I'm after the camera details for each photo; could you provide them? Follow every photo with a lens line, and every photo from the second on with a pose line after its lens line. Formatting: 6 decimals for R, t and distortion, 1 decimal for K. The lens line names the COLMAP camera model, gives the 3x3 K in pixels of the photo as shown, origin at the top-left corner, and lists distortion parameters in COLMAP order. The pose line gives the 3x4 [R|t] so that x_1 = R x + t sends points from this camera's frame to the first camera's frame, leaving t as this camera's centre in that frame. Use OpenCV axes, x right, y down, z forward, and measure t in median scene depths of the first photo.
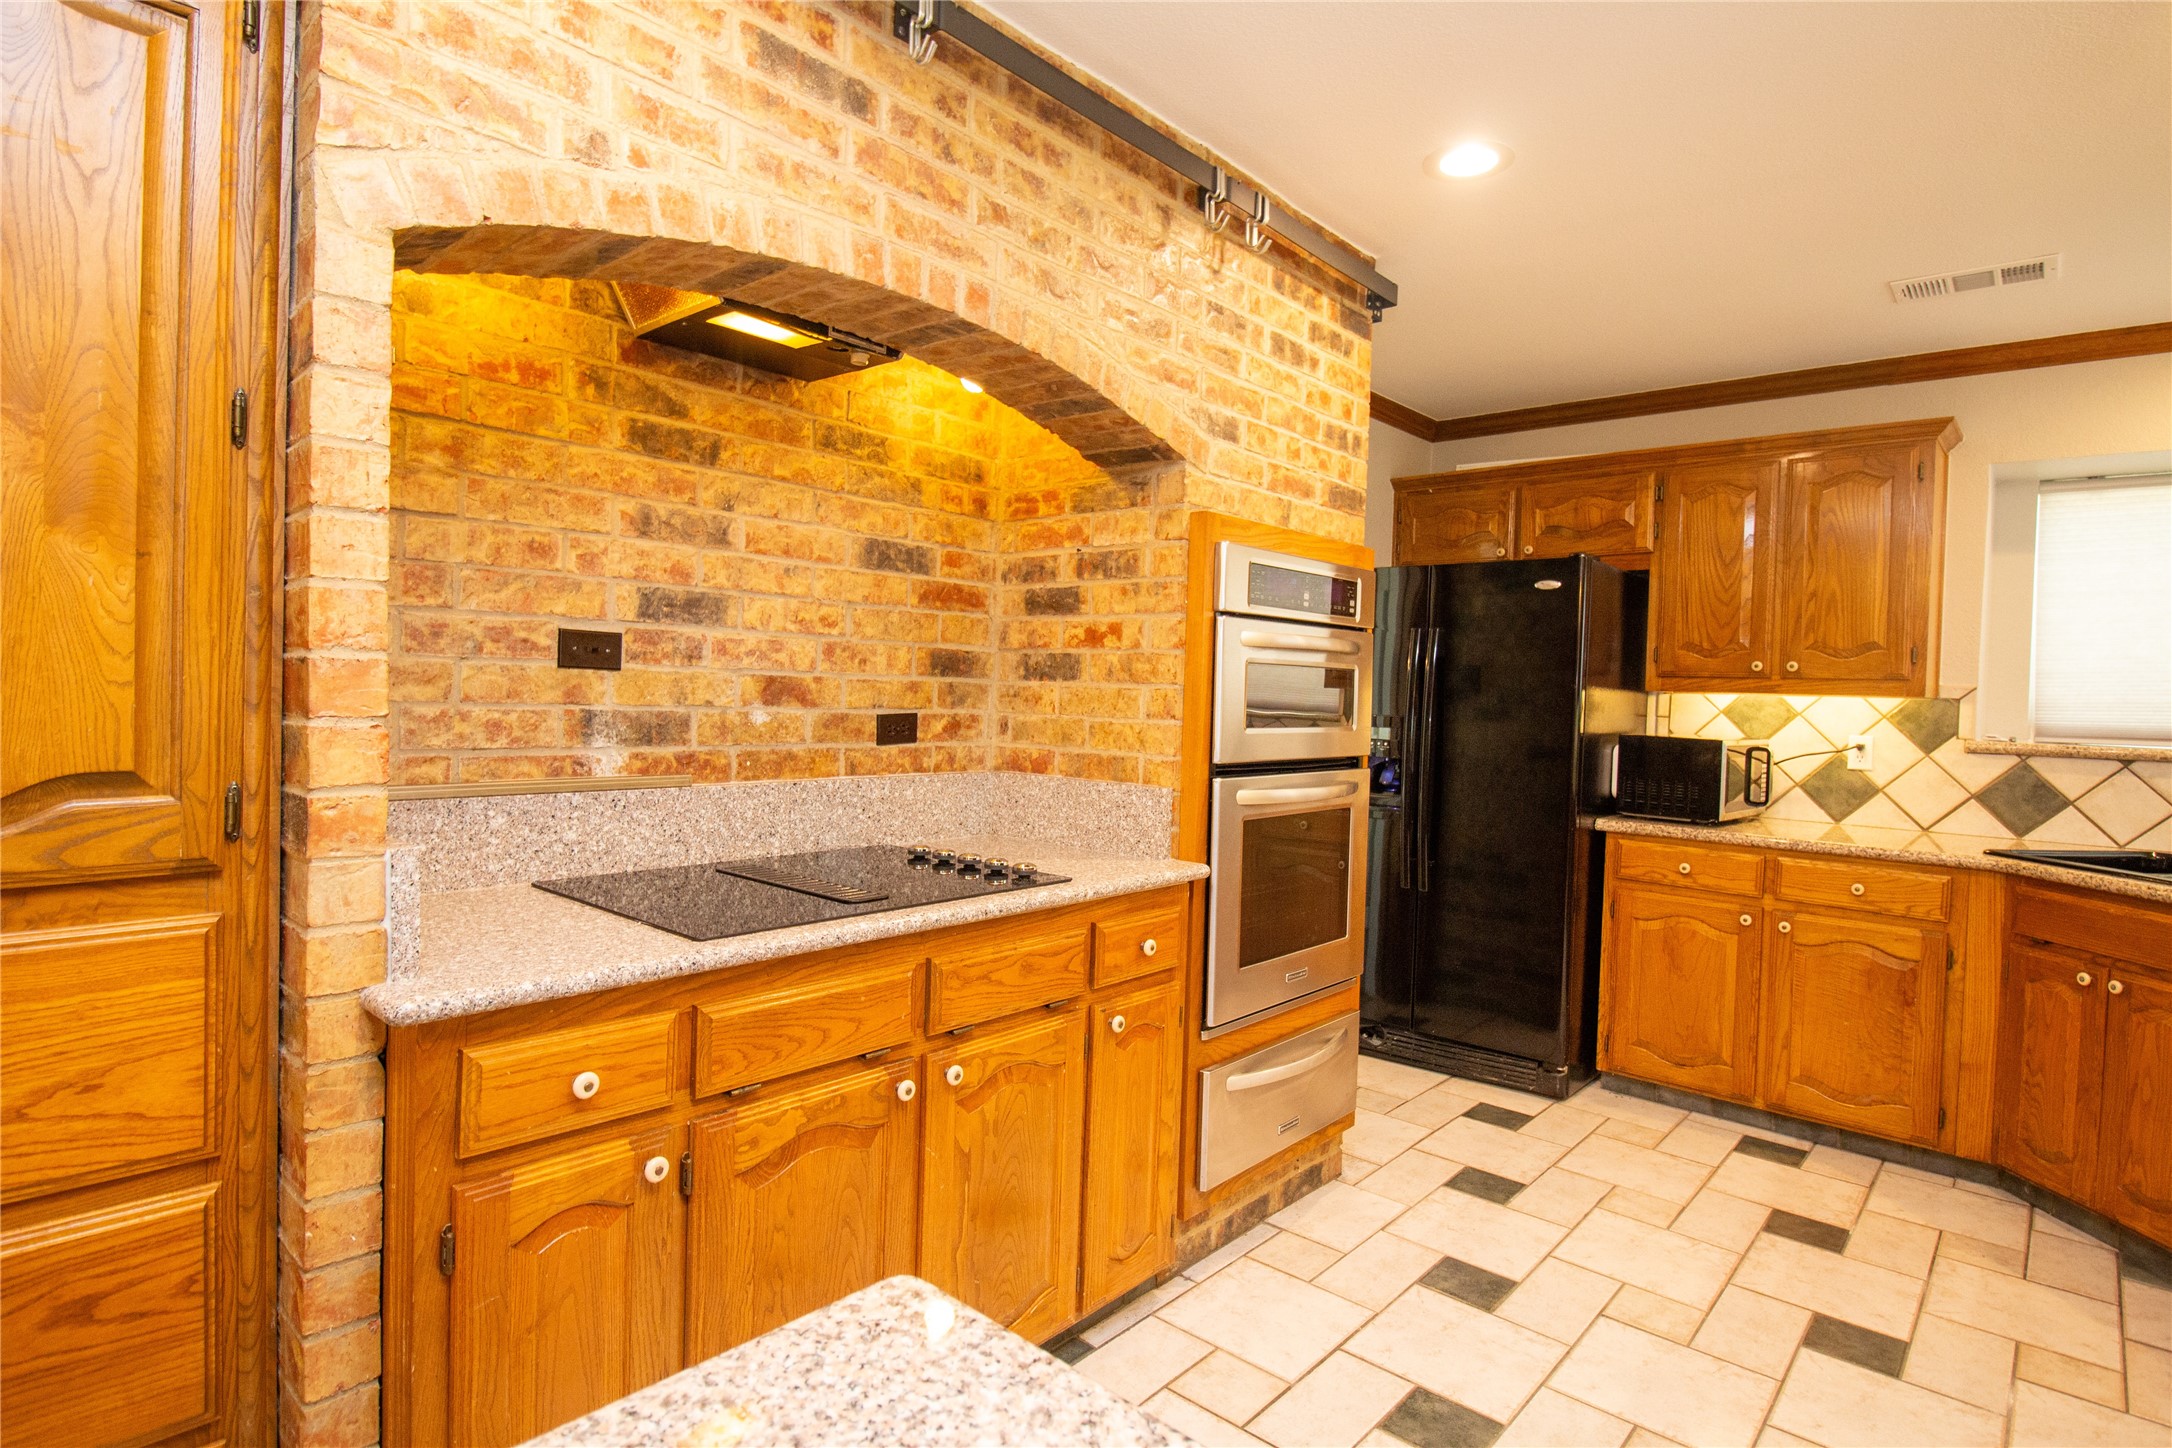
lens RADIAL K [[1113.6, 0, 1099.4], [0, 1113.6, 714.0], [0, 0, 1]] dist [-0.006061, -0.003898]
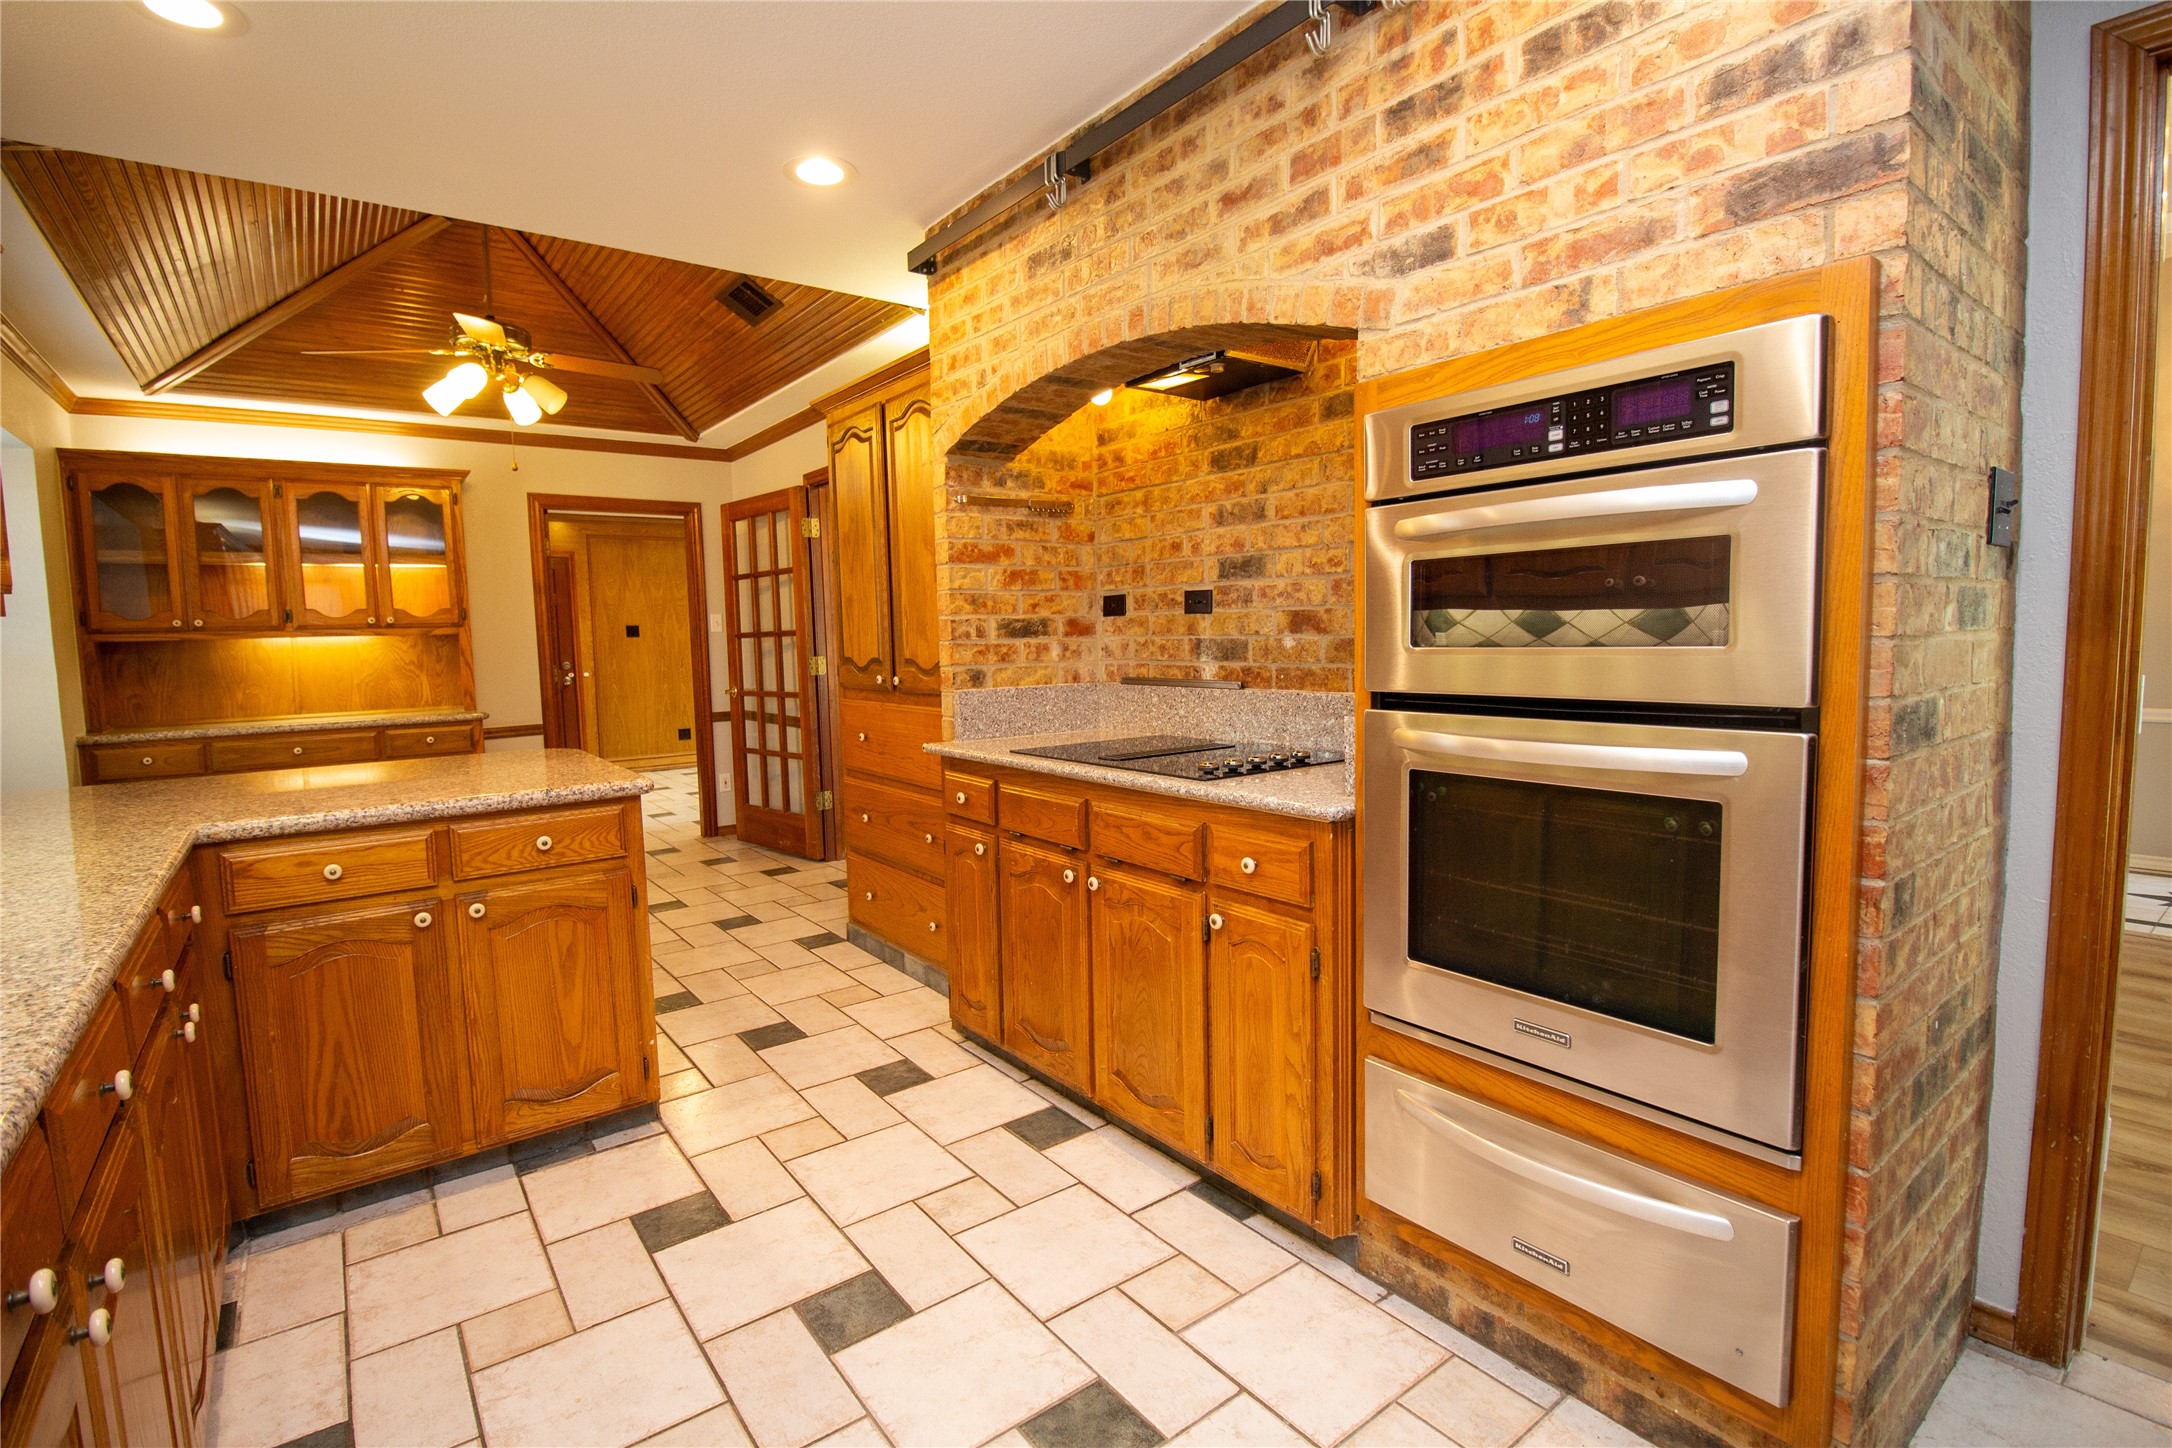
lens RADIAL K [[998.9, 0, 1082.5], [0, 998.9, 716.0], [0, 0, 1]] dist [-0.006702, -0.007300]
pose [[-0.194647, 0.055885, -0.979280, 0.769275], [-0.007368, 0.998264, 0.058432, 0.019413], [0.980846, 0.018589, -0.193898, 0.832008]]
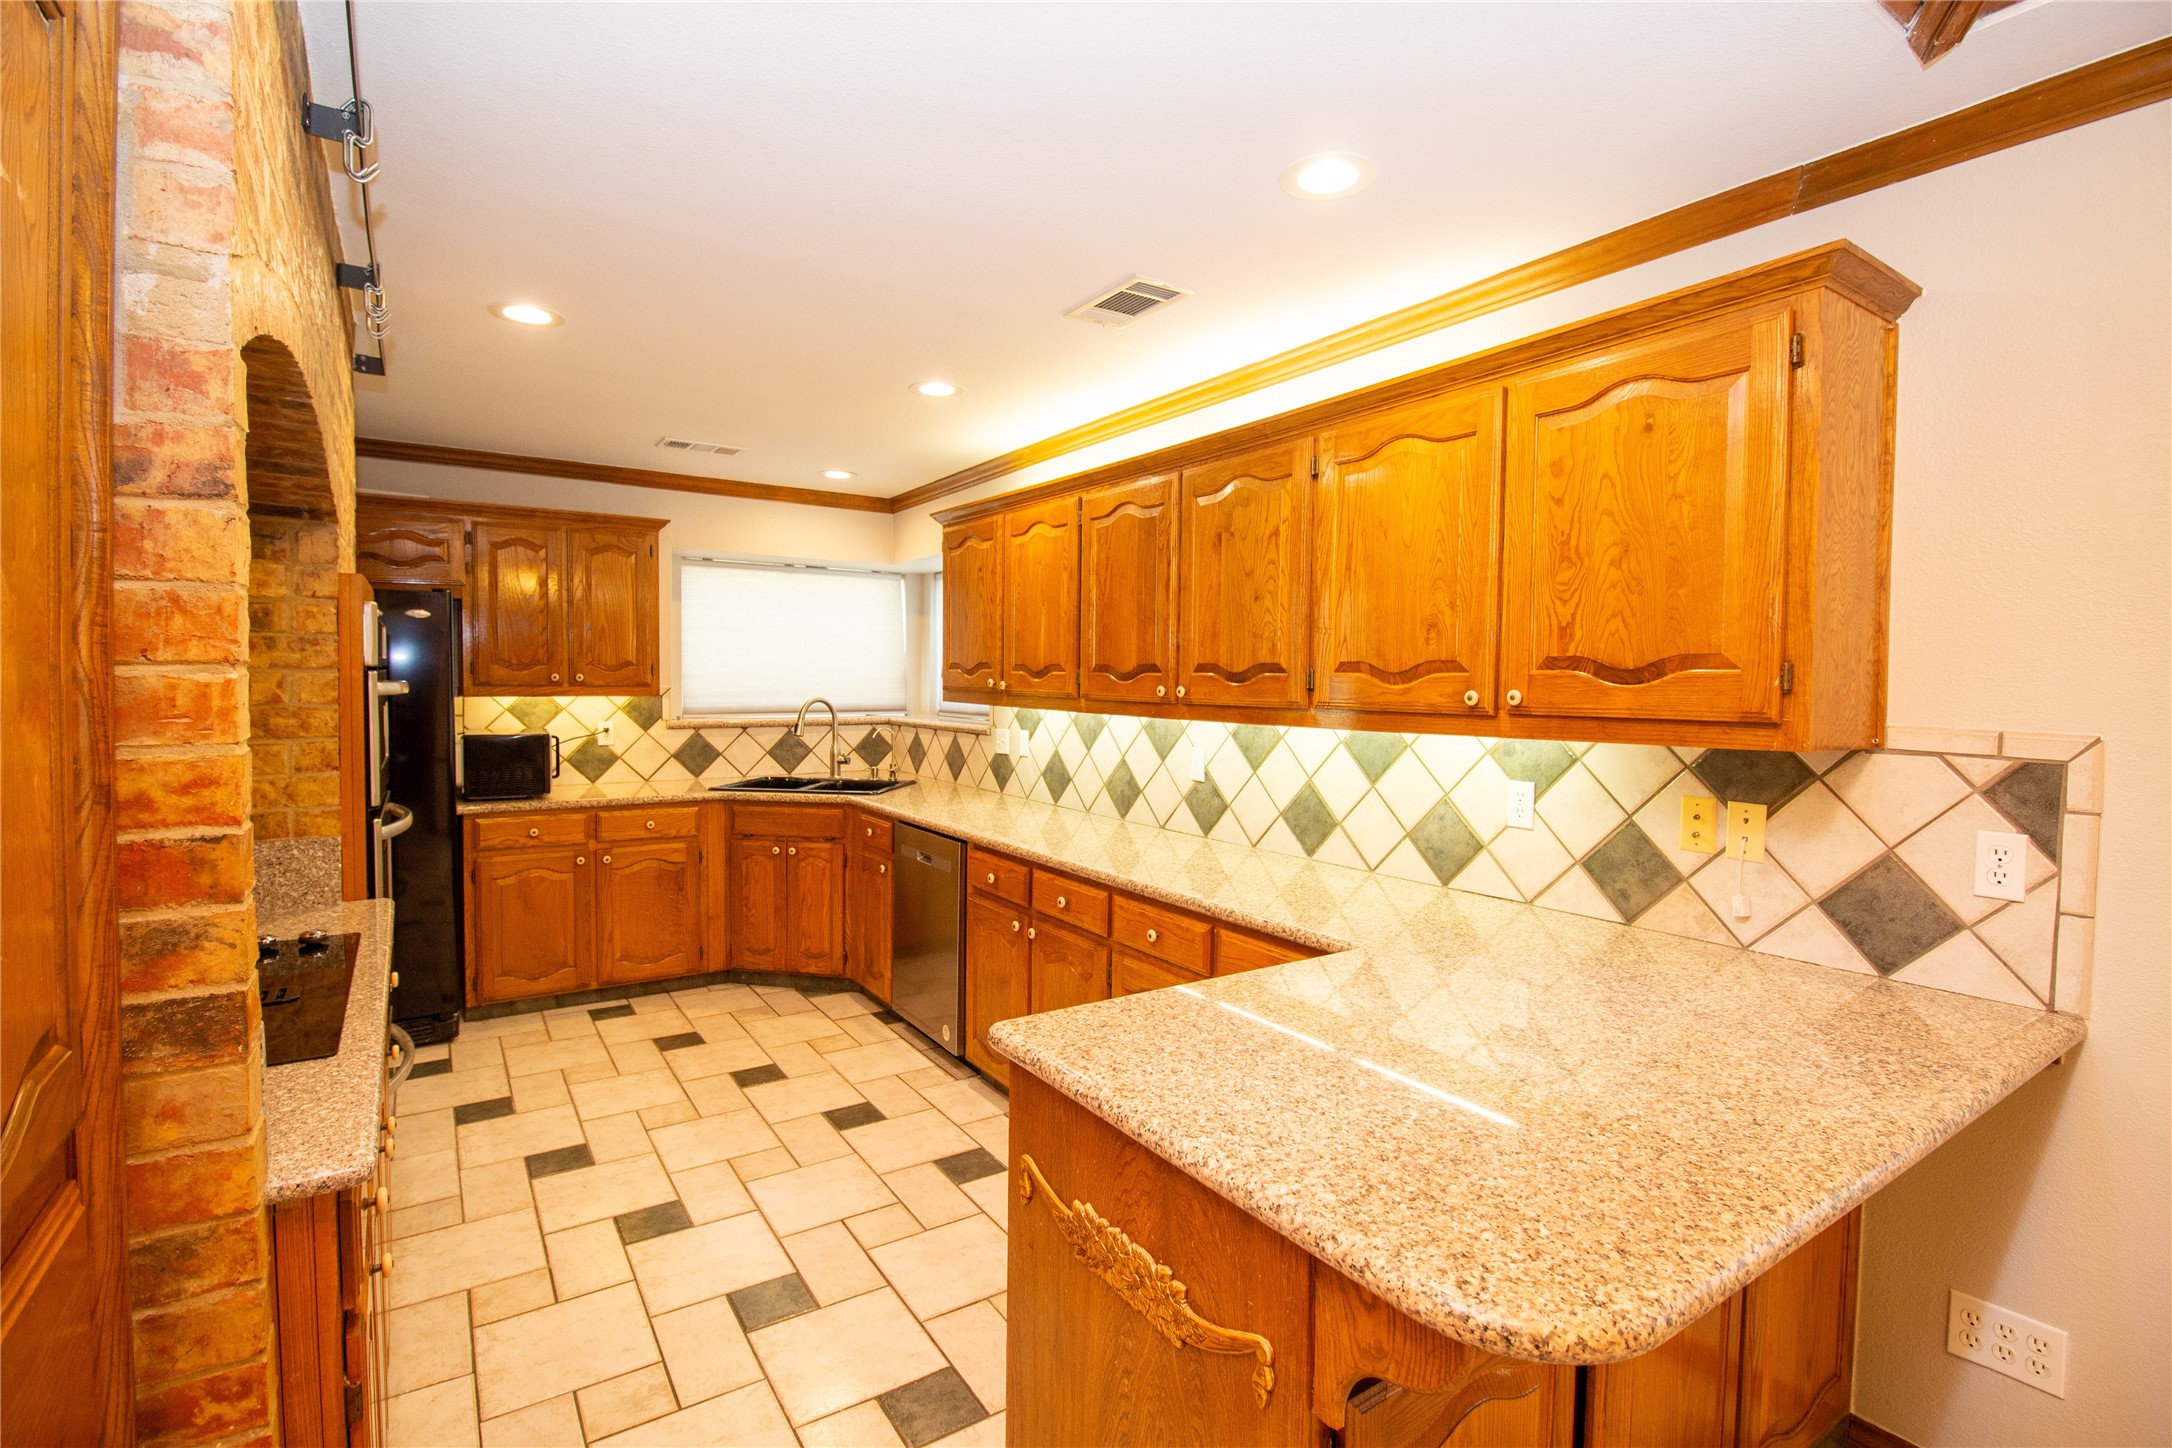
lens RADIAL K [[998.9, 0, 1094.2], [0, 998.9, 716.7], [0, 0, 1]] dist [-0.006702, -0.007300]
pose [[0.252418, -0.066926, 0.965301, -0.572591], [0.019917, 0.997753, 0.063968, -0.080212], [-0.967413, 0.003079, 0.253184, 0.061205]]
